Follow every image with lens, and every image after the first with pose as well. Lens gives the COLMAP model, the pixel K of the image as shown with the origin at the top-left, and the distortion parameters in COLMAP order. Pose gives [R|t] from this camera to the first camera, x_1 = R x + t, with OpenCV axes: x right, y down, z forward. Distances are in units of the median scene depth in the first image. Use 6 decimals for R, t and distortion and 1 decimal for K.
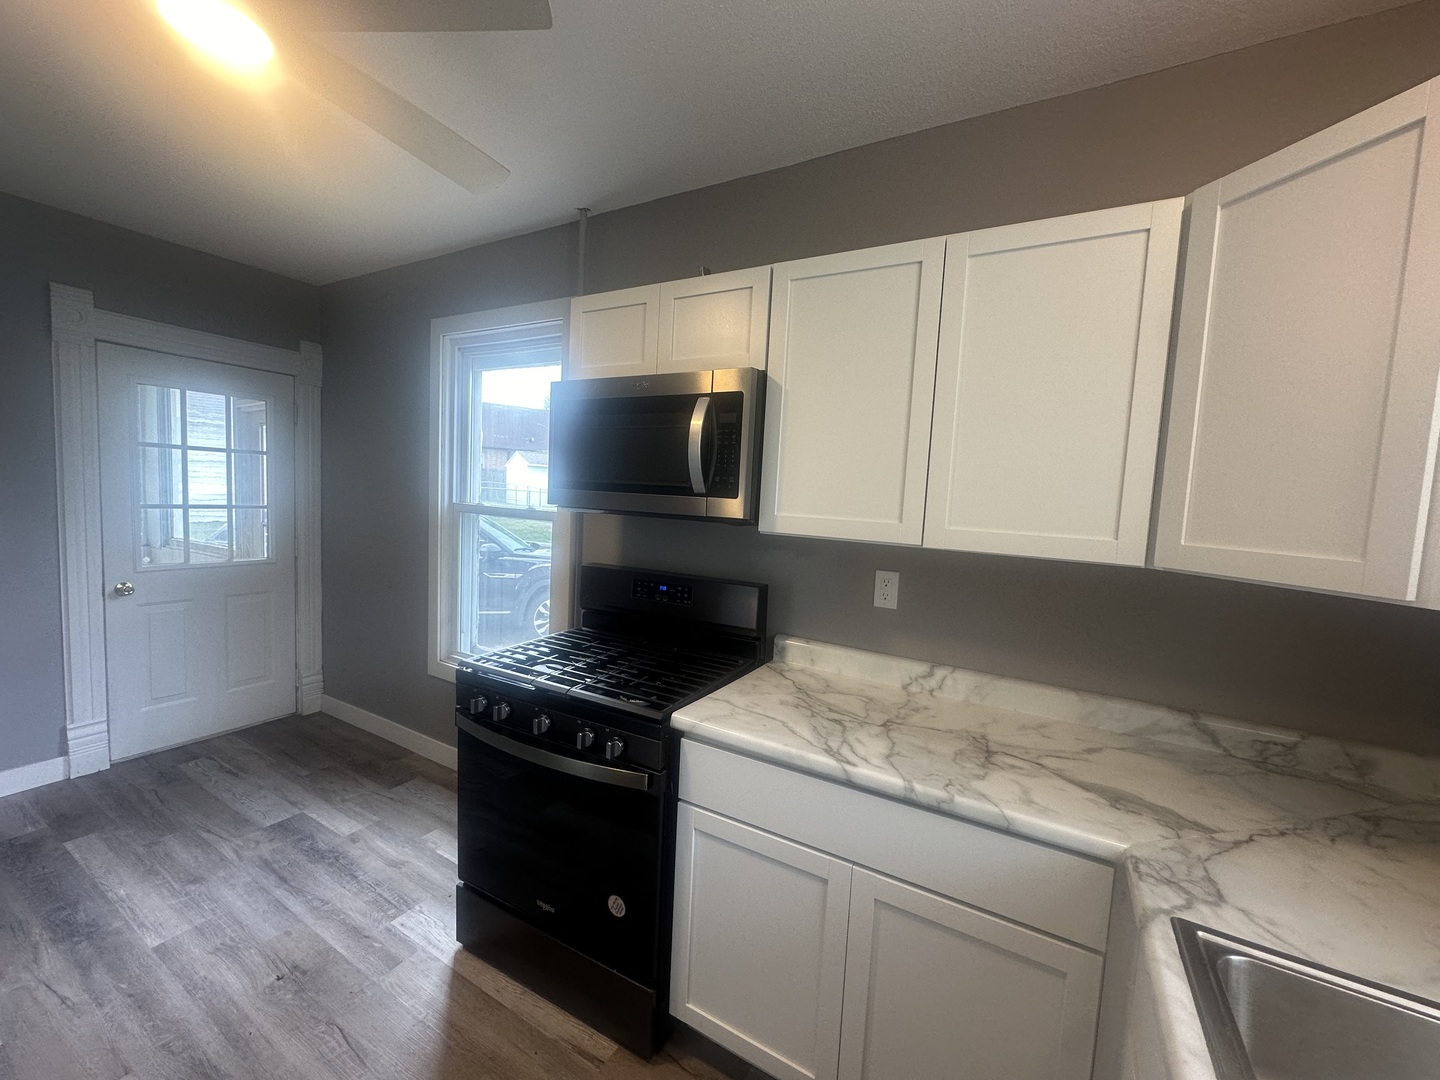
lens RADIAL K [[571.6, 0, 720.0], [0, 571.6, 540.0], [0, 0, 1]] dist [0.000670, 0.000139]
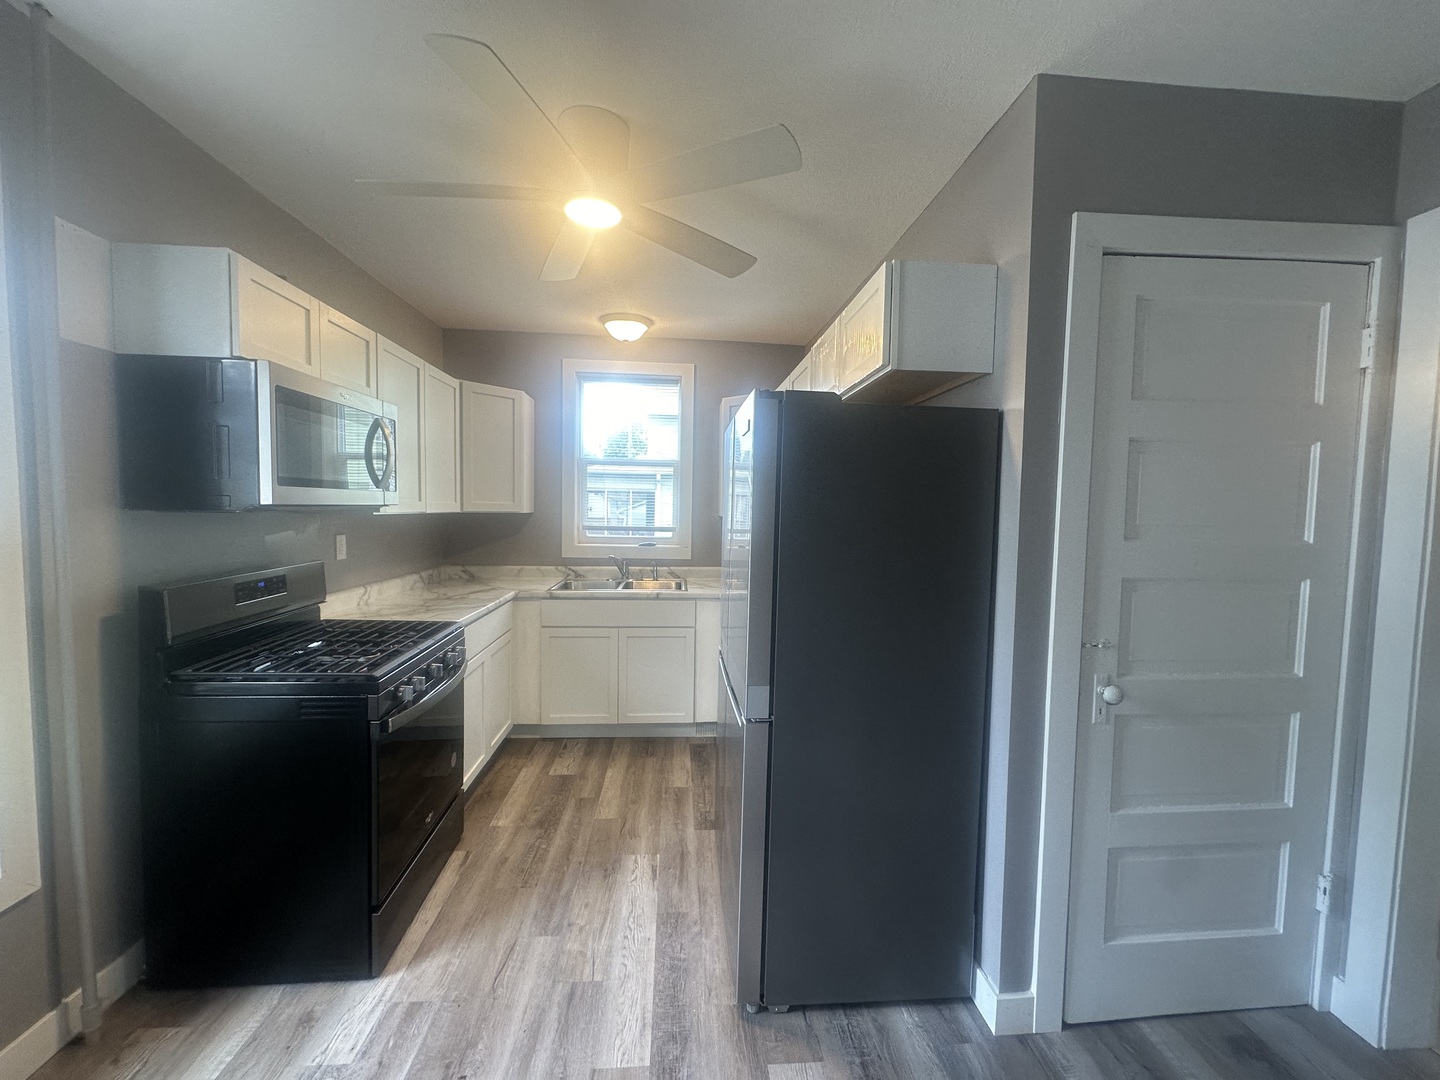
lens RADIAL K [[571.6, 0, 720.0], [0, 571.6, 540.0], [0, 0, 1]] dist [0.000670, 0.000139]
pose [[-0.563484, -0.107318, 0.819127, -1.586380], [0.013869, 0.990158, 0.139266, -0.132247], [-0.826011, 0.089834, -0.556450, 1.081298]]
